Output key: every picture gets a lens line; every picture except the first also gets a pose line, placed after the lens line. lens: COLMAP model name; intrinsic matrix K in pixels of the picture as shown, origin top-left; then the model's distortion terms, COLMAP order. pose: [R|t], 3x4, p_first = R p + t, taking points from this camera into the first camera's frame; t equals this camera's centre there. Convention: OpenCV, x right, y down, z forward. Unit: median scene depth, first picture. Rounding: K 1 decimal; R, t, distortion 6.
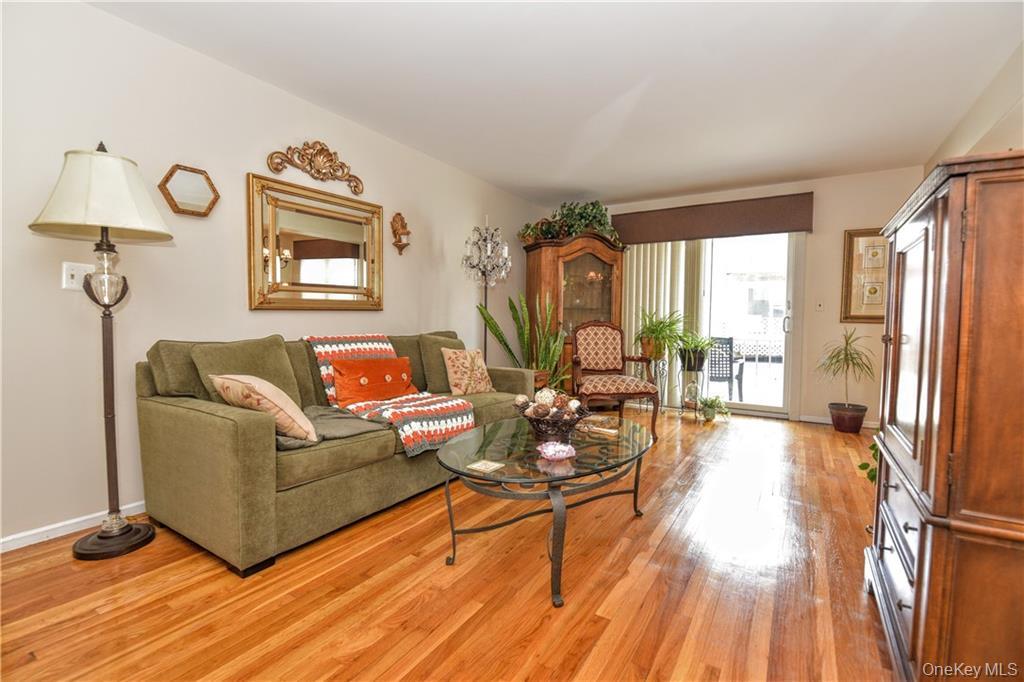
lens RADIAL K [[440.7, 0, 512.9], [0, 440.7, 330.1], [0, 0, 1]] dist [-0.001564, -0.013037]
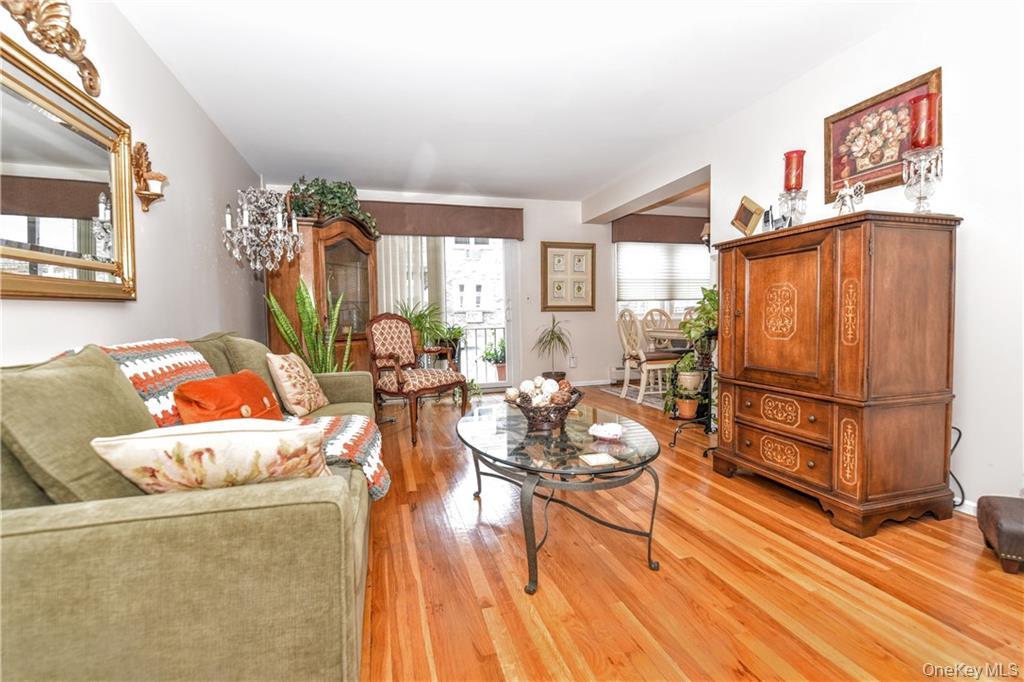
lens RADIAL K [[440.7, 0, 512.9], [0, 440.7, 330.1], [0, 0, 1]] dist [-0.001564, -0.013037]
pose [[0.678020, -0.047038, 0.733537, -0.364364], [0.042453, 0.998790, 0.024807, 0.002136], [-0.733817, 0.014322, 0.679197, 0.212051]]
